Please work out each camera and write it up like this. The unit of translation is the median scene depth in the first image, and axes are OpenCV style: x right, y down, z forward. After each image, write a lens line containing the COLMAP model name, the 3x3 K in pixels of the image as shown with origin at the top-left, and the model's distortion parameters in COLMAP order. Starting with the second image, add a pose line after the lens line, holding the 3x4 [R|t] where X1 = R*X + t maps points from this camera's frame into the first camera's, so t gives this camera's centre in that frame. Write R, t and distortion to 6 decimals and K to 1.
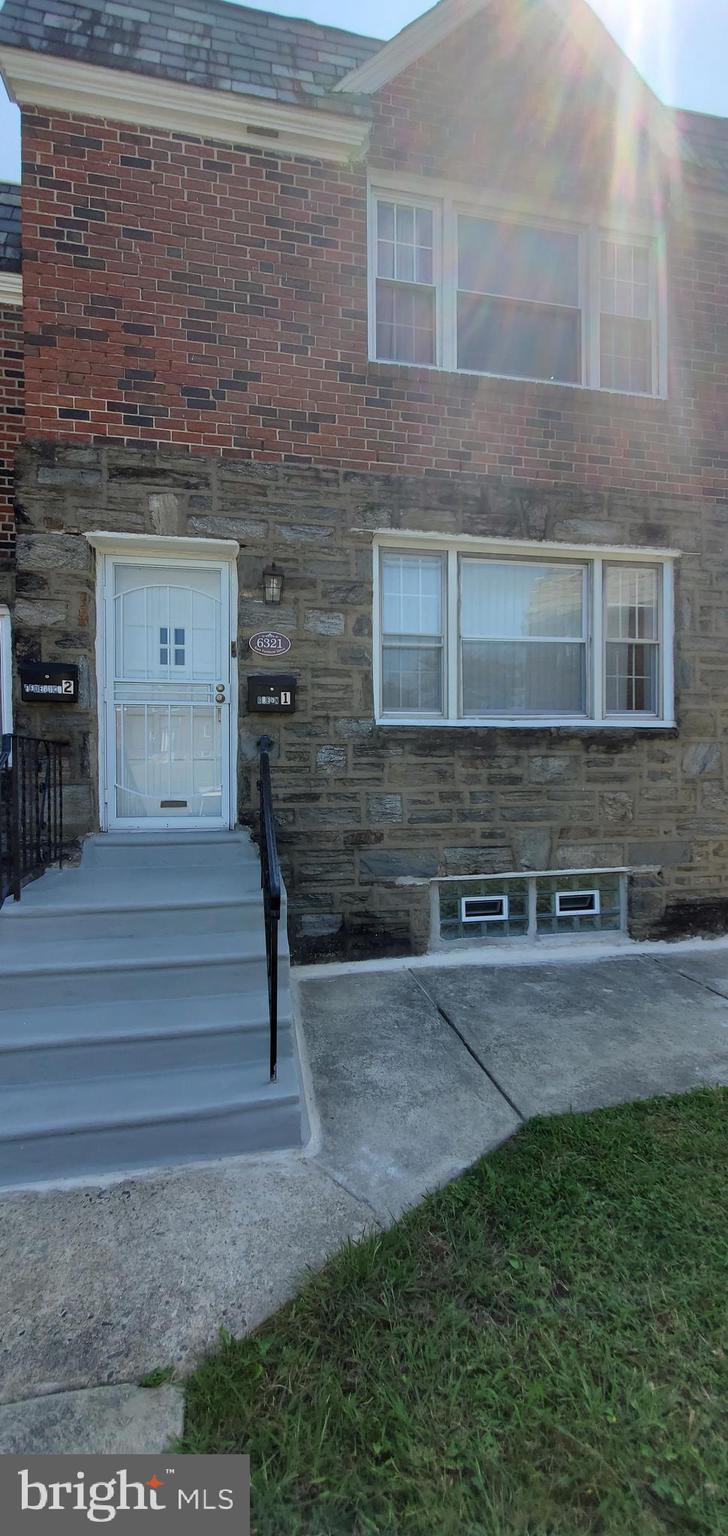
lens RADIAL K [[620.3, 0, 358.0], [0, 620.3, 774.2], [0, 0, 1]] dist [0.013878, 0.000174]
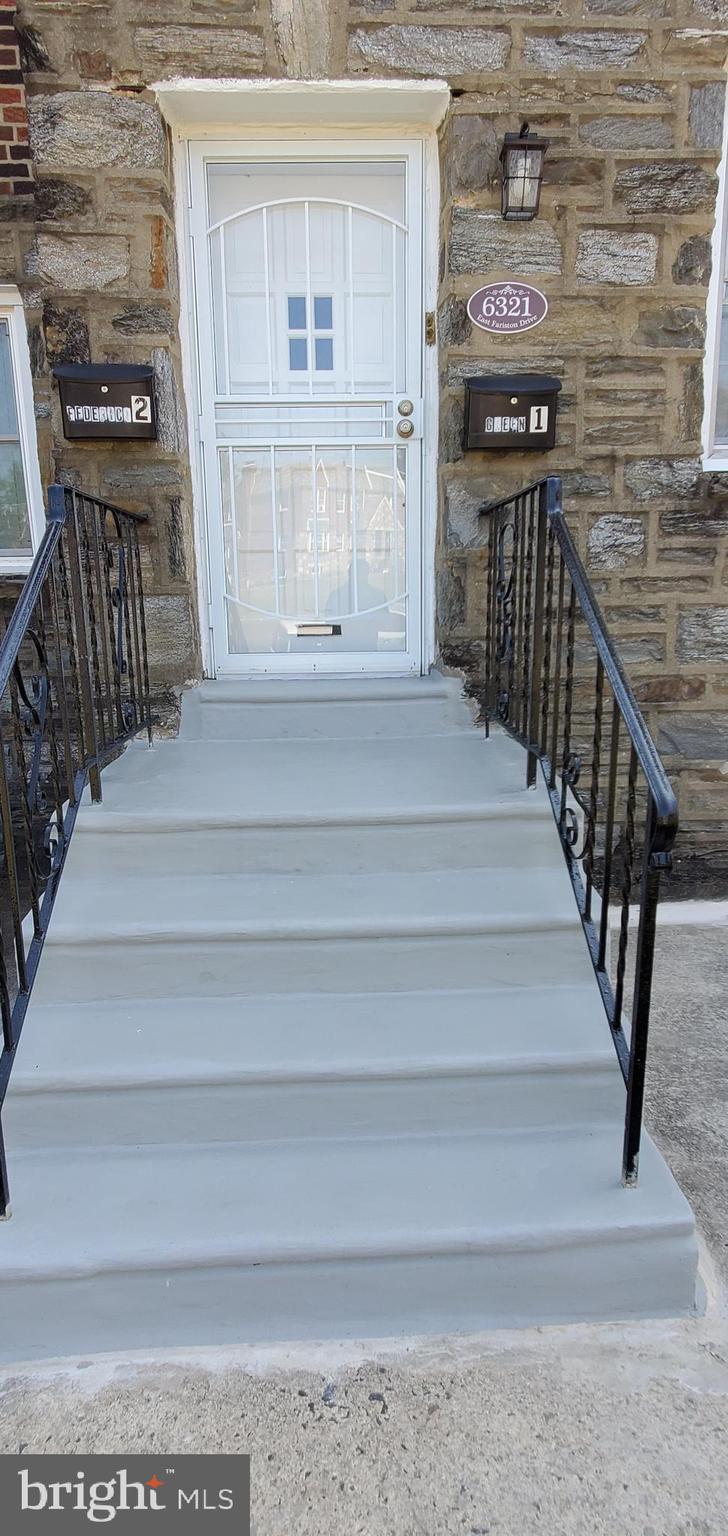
lens RADIAL K [[850.2, 0, 359.4], [0, 850.2, 775.0], [0, 0, 1]] dist [0.004912, 0.001444]
pose [[0.989446, 0.017264, -0.143873, -0.152624], [0.012190, 0.979442, 0.201358, 0.022392], [0.144392, -0.200986, 0.968894, 0.225858]]
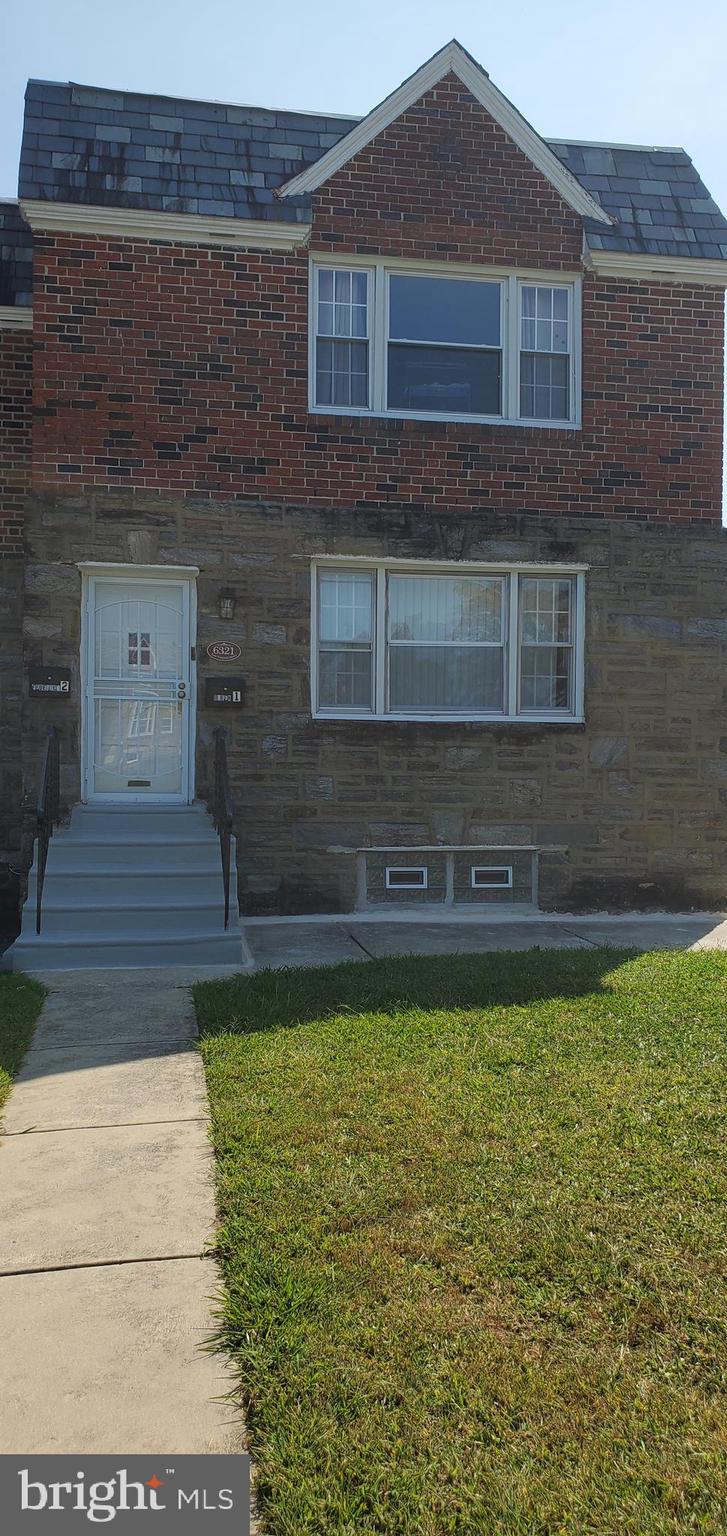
lens RADIAL K [[1246.9, 0, 366.3], [0, 1246.9, 798.6], [0, 0, 1]] dist [0.180523, -0.469867]
pose [[0.999928, 0.010382, -0.006049, 0.153307], [-0.010418, 0.999928, -0.005980, 0.089958], [0.005987, 0.006043, 0.999964, -1.433570]]
